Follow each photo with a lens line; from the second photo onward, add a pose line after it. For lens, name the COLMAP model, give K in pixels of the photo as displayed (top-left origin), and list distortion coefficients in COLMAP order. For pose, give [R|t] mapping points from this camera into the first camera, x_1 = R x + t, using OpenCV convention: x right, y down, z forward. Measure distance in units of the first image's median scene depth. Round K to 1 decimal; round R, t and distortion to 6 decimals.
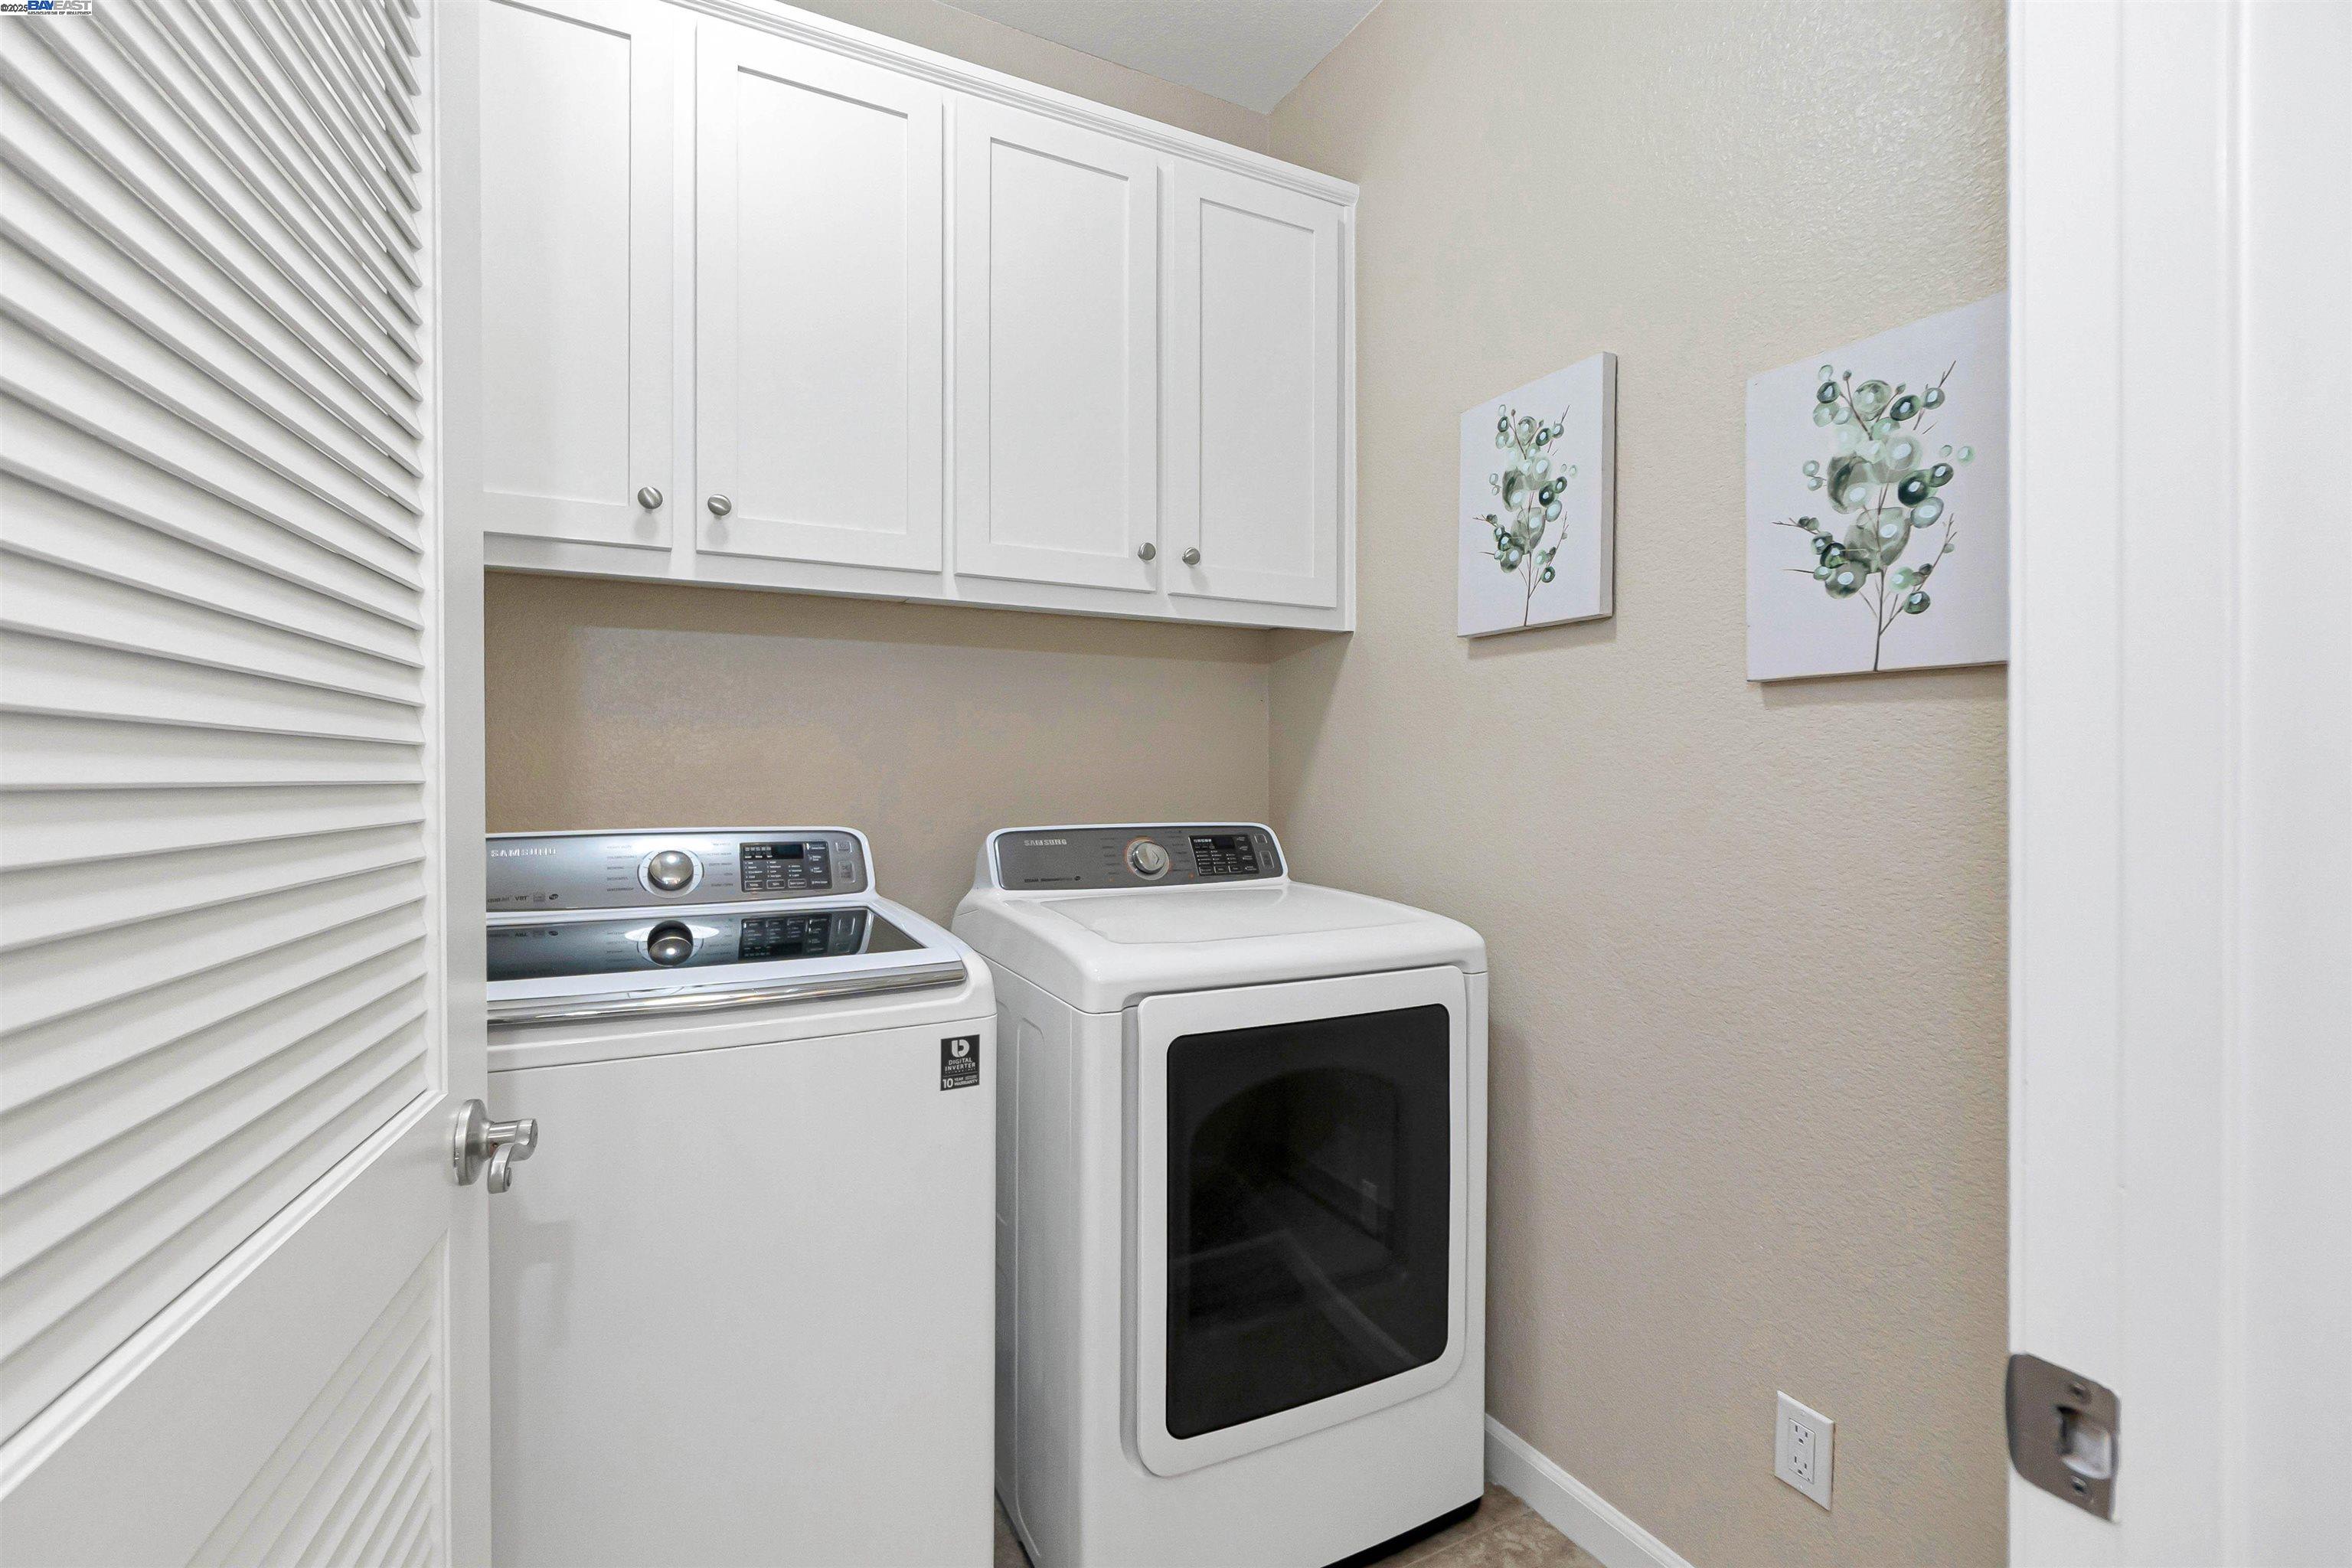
lens RADIAL K [[937.9, 0, 1233.9], [0, 937.9, 777.3], [0, 0, 1]] dist [-0.002956, 0.000008]
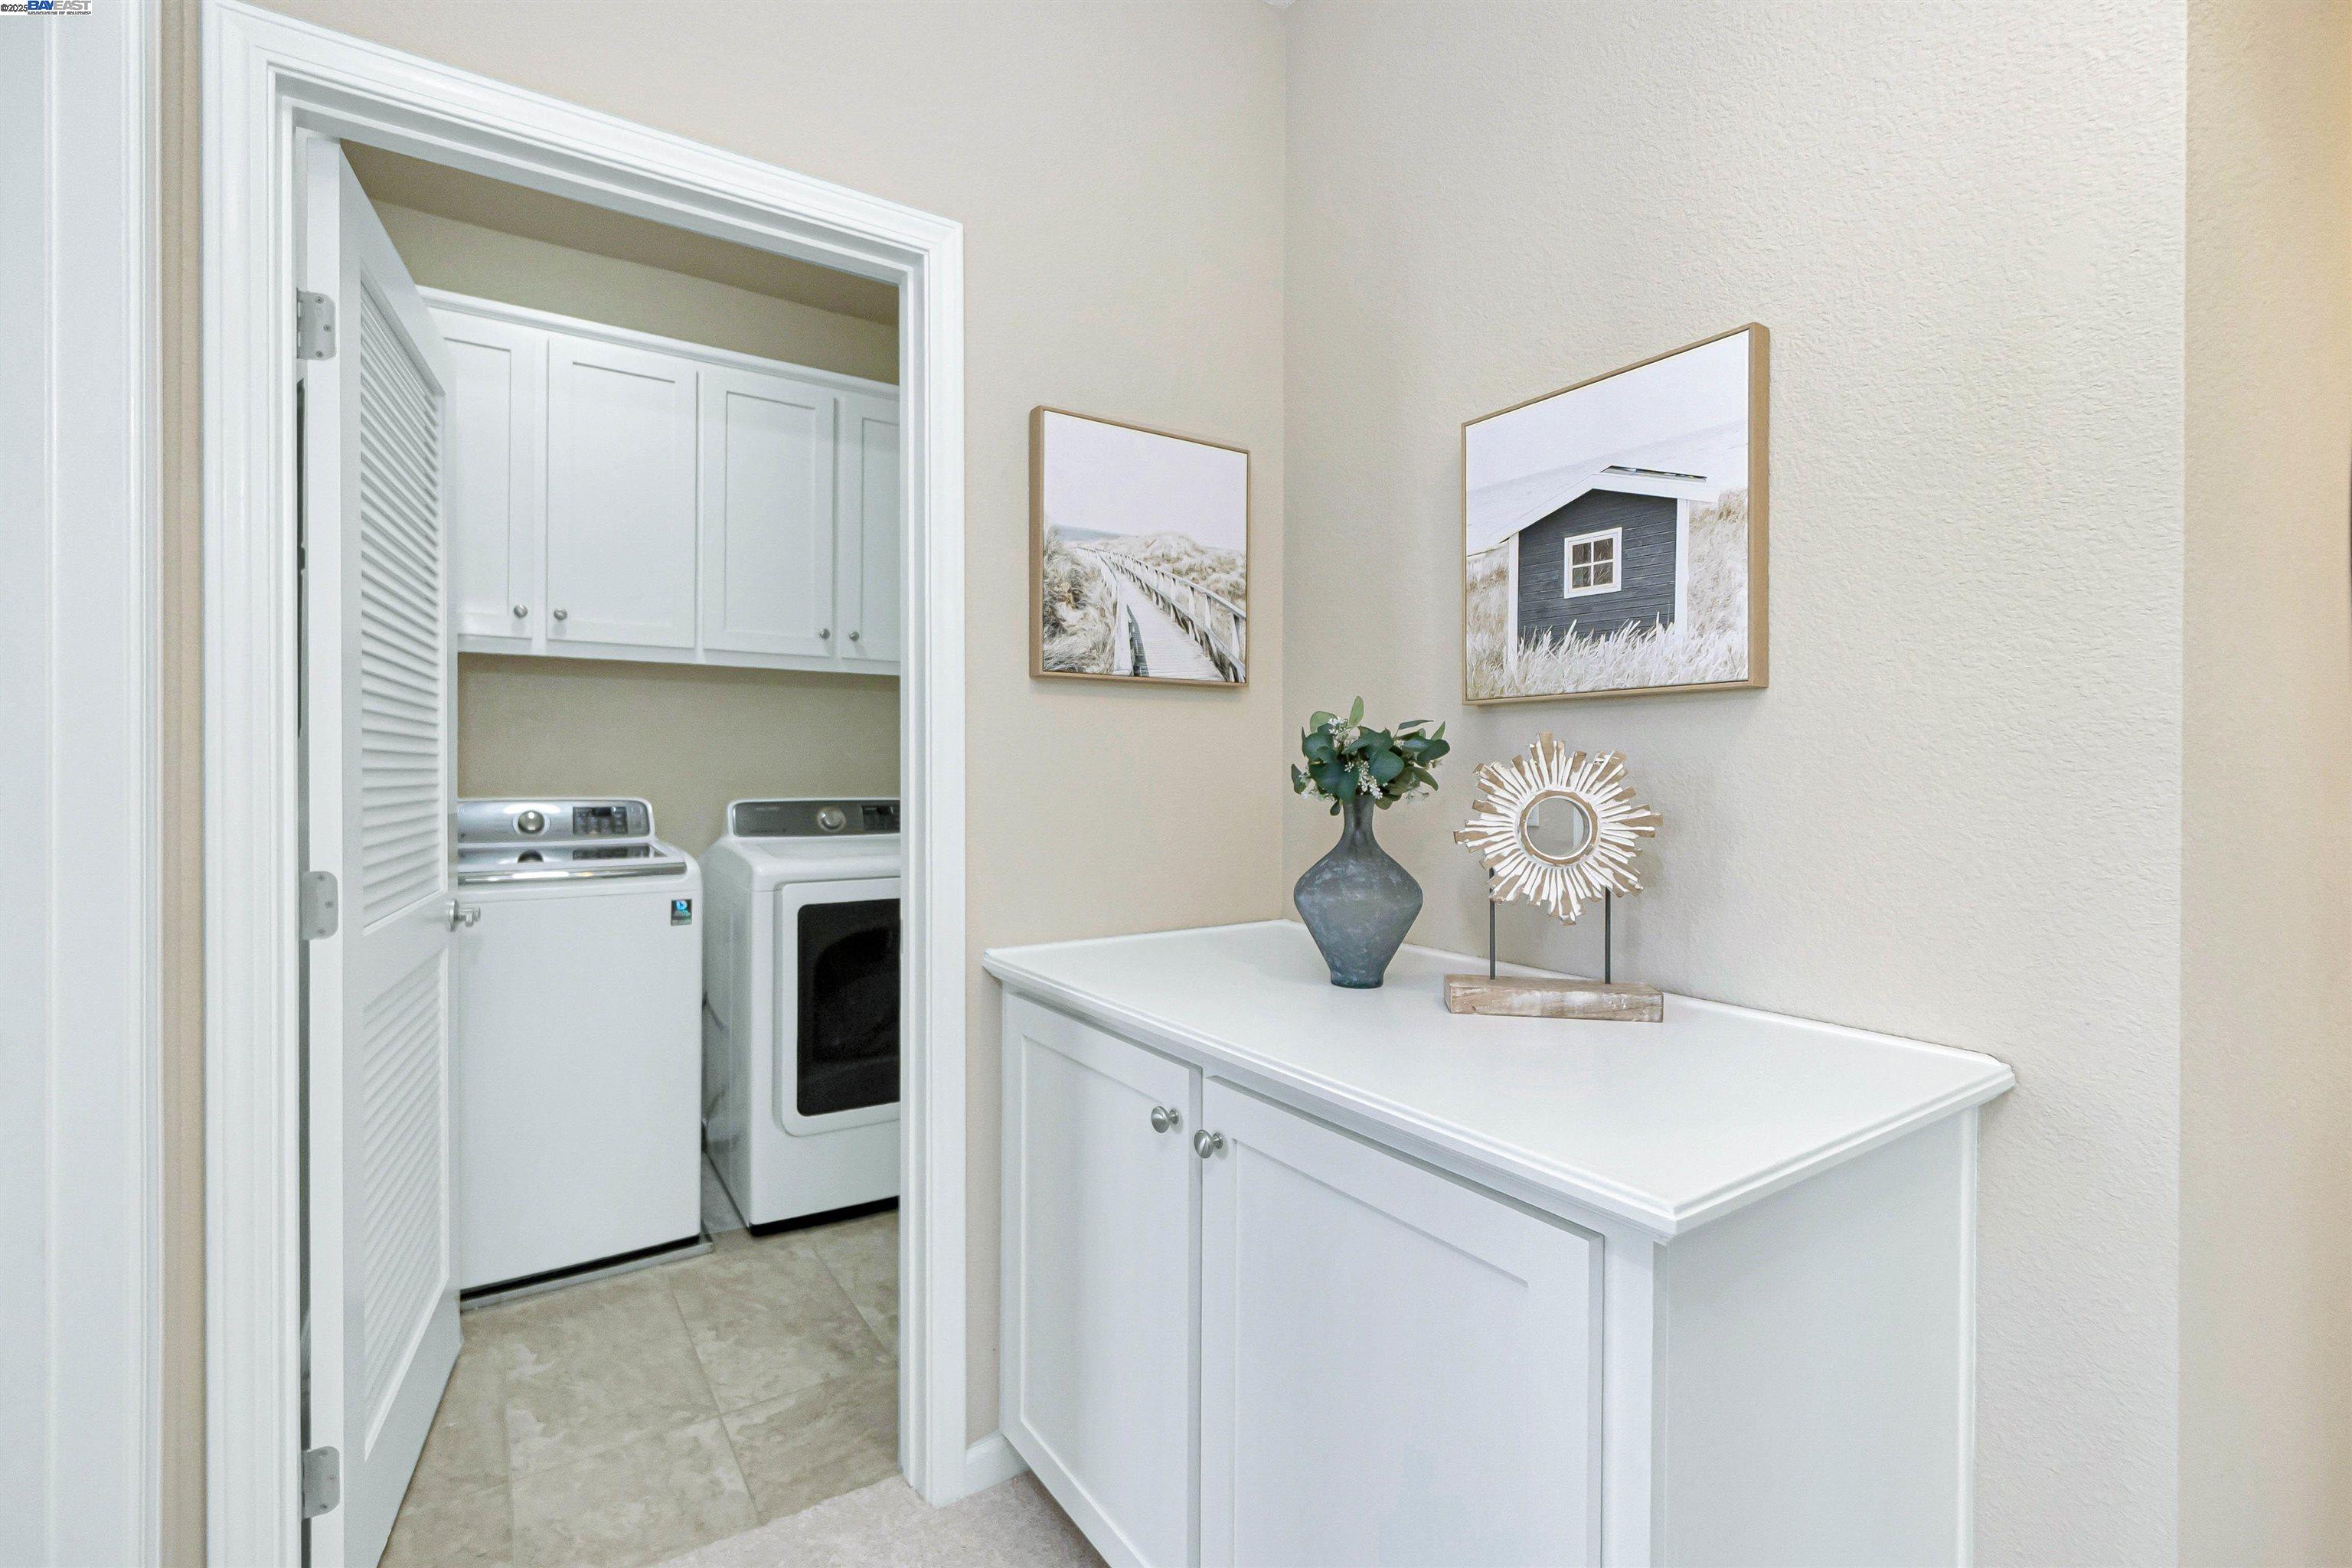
lens RADIAL K [[1015.1, 0, 1182.1], [0, 1015.1, 779.4], [0, 0, 1]] dist [-0.006398, -0.000264]
pose [[0.999086, 0.008219, 0.041942, 0.514616], [-0.008598, 0.999924, 0.008874, -0.005121], [-0.041866, -0.009226, 0.999081, -0.906869]]
